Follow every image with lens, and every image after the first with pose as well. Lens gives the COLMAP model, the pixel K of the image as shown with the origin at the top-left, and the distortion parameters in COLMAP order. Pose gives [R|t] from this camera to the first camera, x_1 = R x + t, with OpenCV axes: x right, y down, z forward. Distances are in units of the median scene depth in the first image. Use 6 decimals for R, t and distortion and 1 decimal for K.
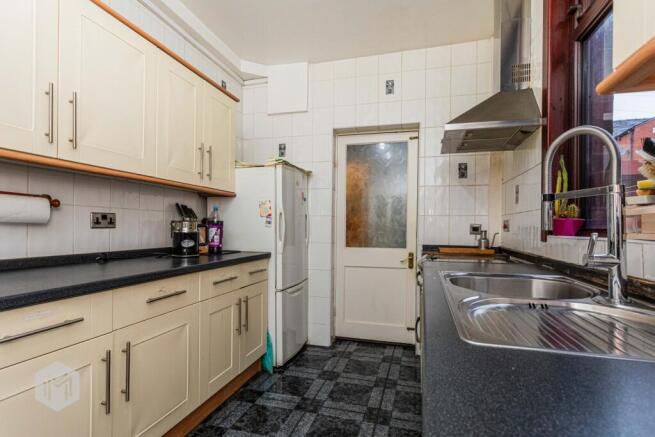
lens RADIAL K [[319.9, 0, 328.5], [0, 319.9, 225.0], [0, 0, 1]] dist [-0.000586, -0.000086]
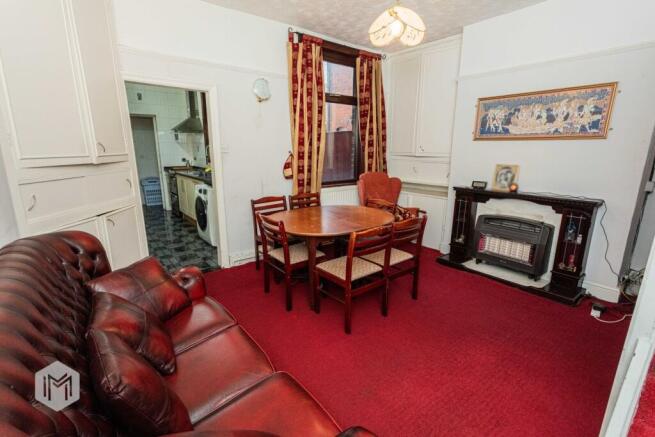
lens RADIAL K [[311.9, 0, 327.5], [0, 311.9, 218.5], [0, 0, 1]] dist [-0.001423, -0.000390]
pose [[0.586484, -0.191413, 0.787018, -1.098196], [0.000445, 0.971750, 0.236010, -0.138727], [-0.809960, -0.138066, 0.570002, -1.711726]]
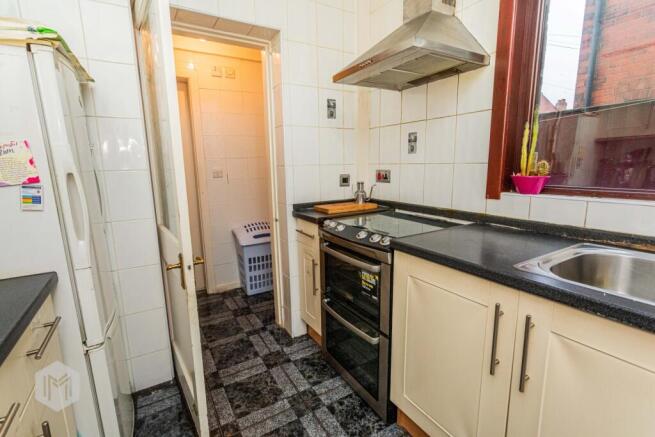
lens RADIAL K [[311.9, 0, 327.5], [0, 311.9, 218.5], [0, 0, 1]] dist [-0.001423, -0.000390]
pose [[0.689878, -0.149008, 0.708424, -0.212092], [0.020875, 0.982275, 0.186280, -0.048412], [-0.723624, -0.113722, 0.680761, 0.479766]]
